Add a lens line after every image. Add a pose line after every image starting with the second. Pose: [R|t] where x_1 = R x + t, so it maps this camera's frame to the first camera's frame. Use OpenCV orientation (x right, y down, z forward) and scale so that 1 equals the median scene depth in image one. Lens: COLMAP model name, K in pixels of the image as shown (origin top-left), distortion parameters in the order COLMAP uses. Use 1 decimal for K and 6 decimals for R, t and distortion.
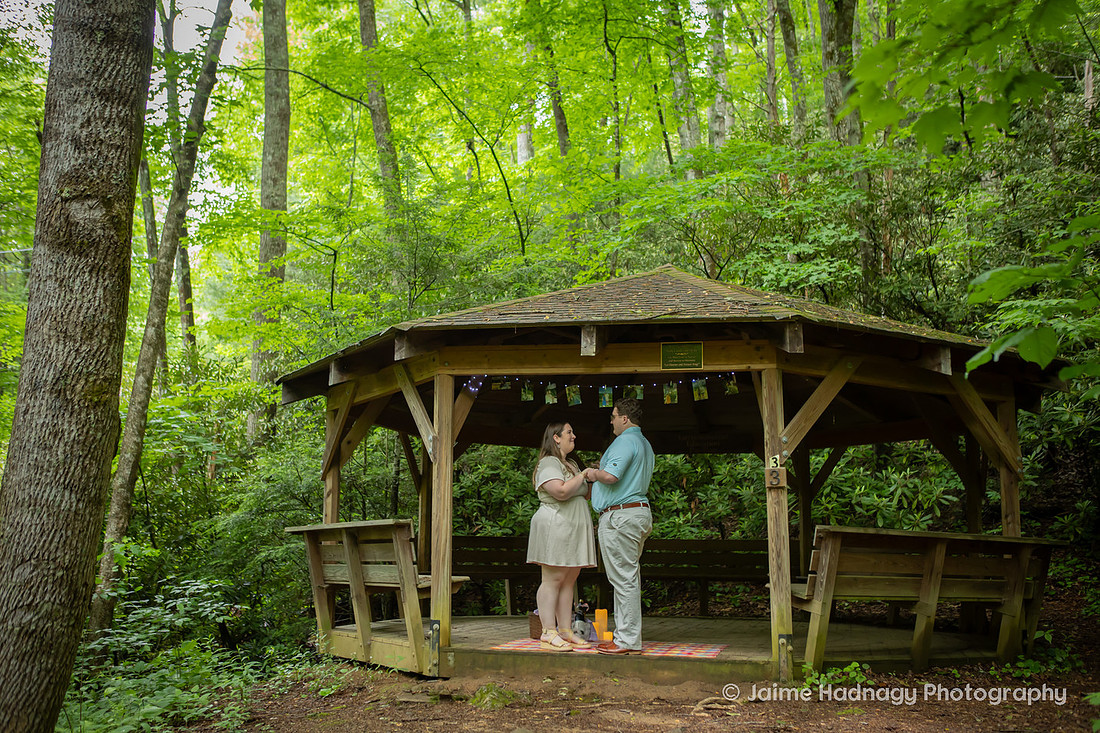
lens RADIAL K [[1133.2, 0, 553.1], [0, 1133.2, 356.6], [0, 0, 1]] dist [-0.031951, 0.000000]
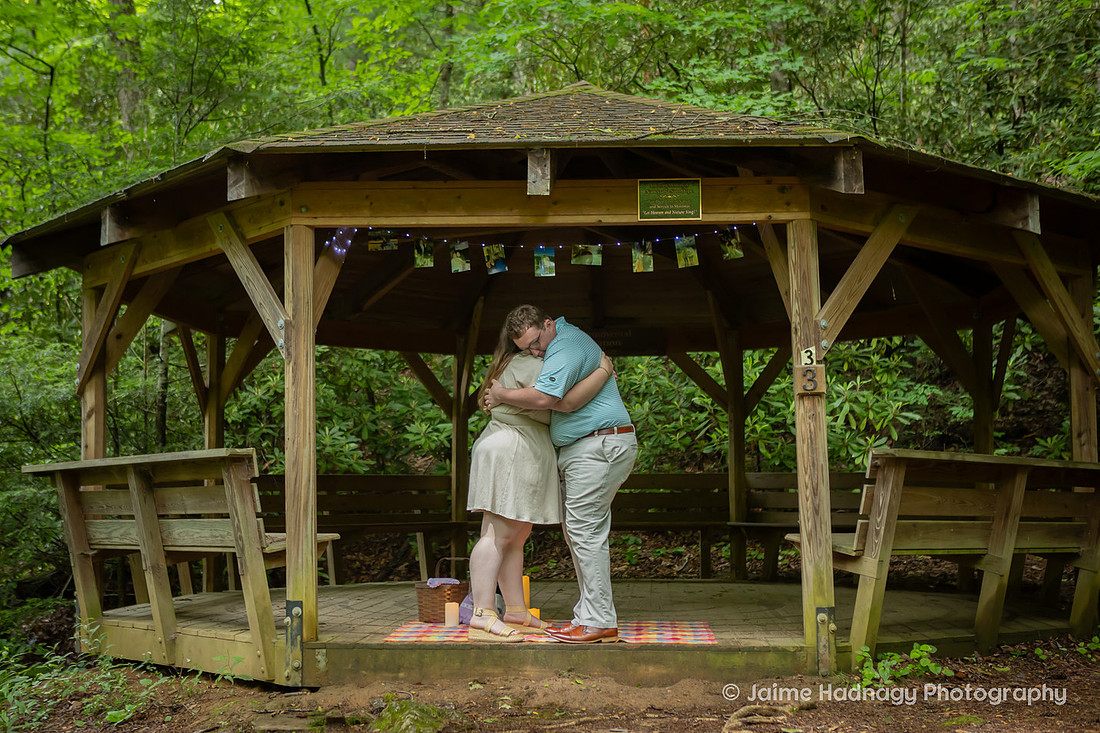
lens RADIAL K [[1443.2, 0, 529.1], [0, 1443.2, 368.7], [0, 0, 1]] dist [-0.007981, 0.000000]
pose [[0.985986, -0.004524, 0.166769, -0.106577], [-0.009546, 0.996464, 0.083472, 0.027527], [-0.166557, -0.083894, 0.982456, 0.165072]]
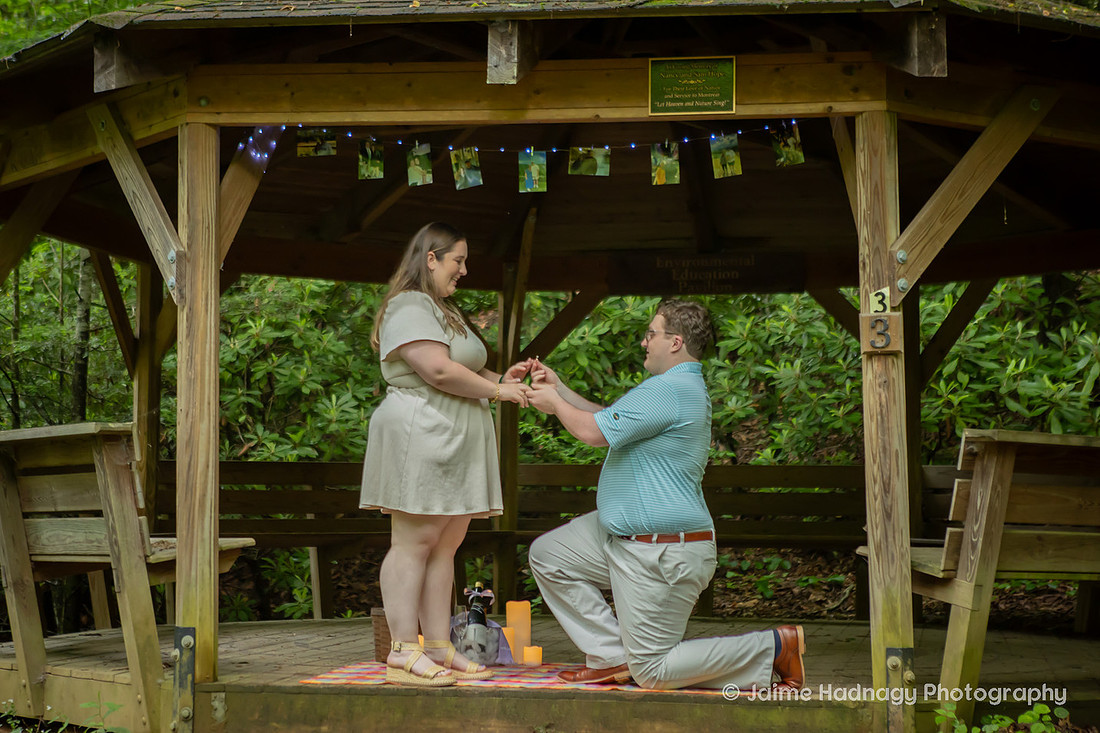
lens RADIAL K [[2247.9, 0, 518.3], [0, 2247.9, 322.5], [0, 0, 1]] dist [0.194881, 0.000000]
pose [[0.997896, -0.003270, 0.064748, -0.023313], [-0.002722, 0.995733, 0.092245, 0.011054], [-0.064773, -0.092227, 0.993629, 0.030562]]
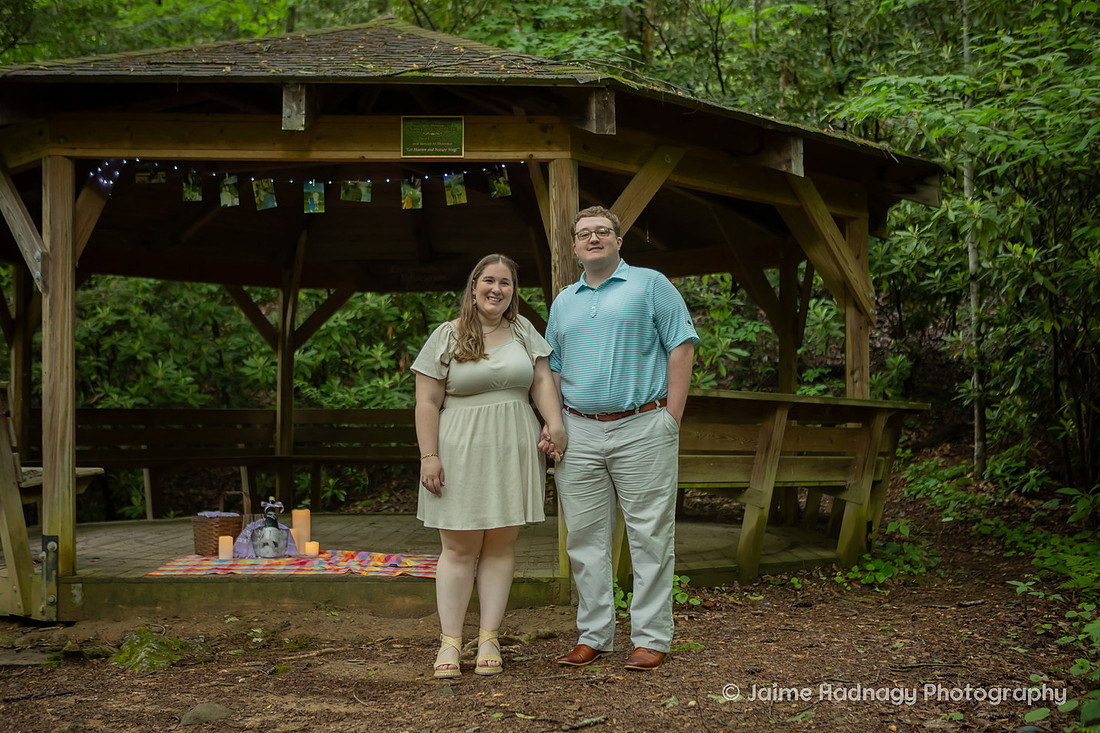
lens RADIAL K [[1442.6, 0, 547.9], [0, 1442.6, 353.9], [0, 0, 1]] dist [0.011172, 0.000000]
pose [[0.969406, -0.004915, 0.245414, -0.029707], [-0.024704, 0.992770, 0.117466, 0.024176], [-0.244217, -0.119935, 0.962275, 0.140445]]
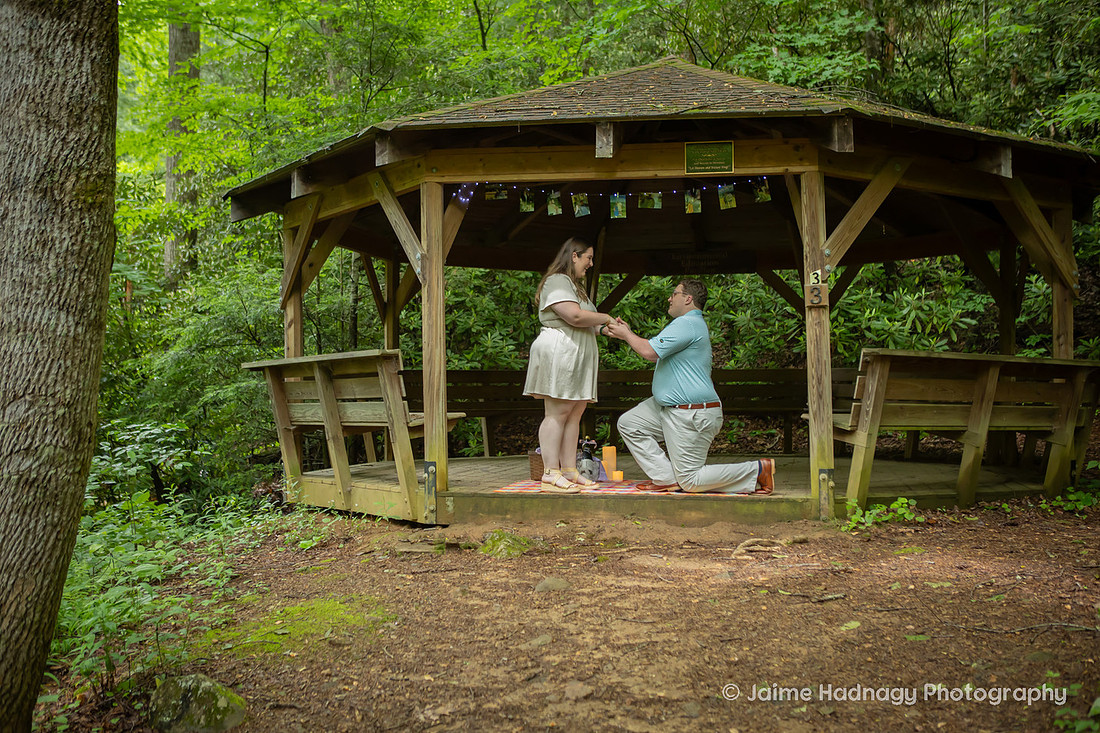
lens RADIAL K [[1253.9, 0, 550.2], [0, 1253.9, 360.7], [0, 0, 1]] dist [-0.039207, 0.000000]
pose [[0.998750, -0.016911, 0.047045, -0.054093], [0.009824, 0.989090, 0.146985, 0.010866], [-0.049018, -0.146339, 0.988019, 0.035118]]
